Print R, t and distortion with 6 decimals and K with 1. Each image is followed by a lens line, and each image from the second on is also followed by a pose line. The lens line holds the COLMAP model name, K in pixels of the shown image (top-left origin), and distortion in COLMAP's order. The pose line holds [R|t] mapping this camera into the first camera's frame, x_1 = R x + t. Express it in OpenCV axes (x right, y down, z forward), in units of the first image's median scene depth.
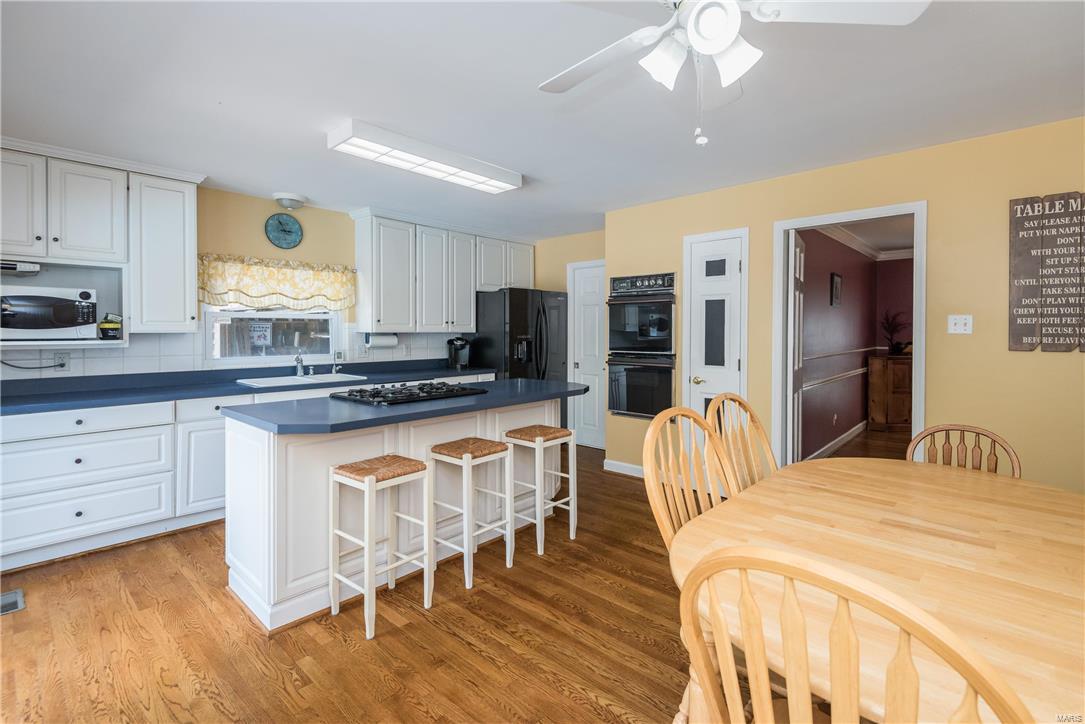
lens RADIAL K [[501.4, 0, 545.4], [0, 501.4, 333.8], [0, 0, 1]] dist [0.001753, 0.000051]
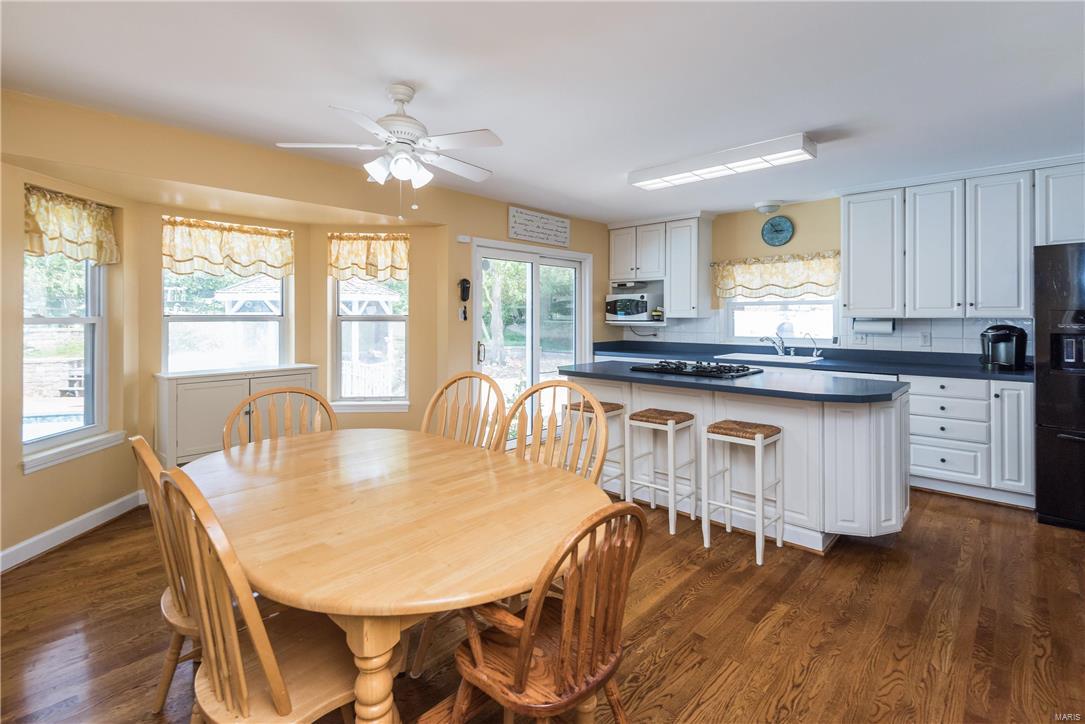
lens RADIAL K [[501.4, 0, 542.2], [0, 501.4, 315.7], [0, 0, 1]] dist [0.001753, 0.000051]
pose [[-0.010589, 0.002639, -0.999940, 0.694039], [0.000606, 0.999996, 0.002633, -0.010932], [0.999944, -0.000578, -0.010590, 0.489618]]
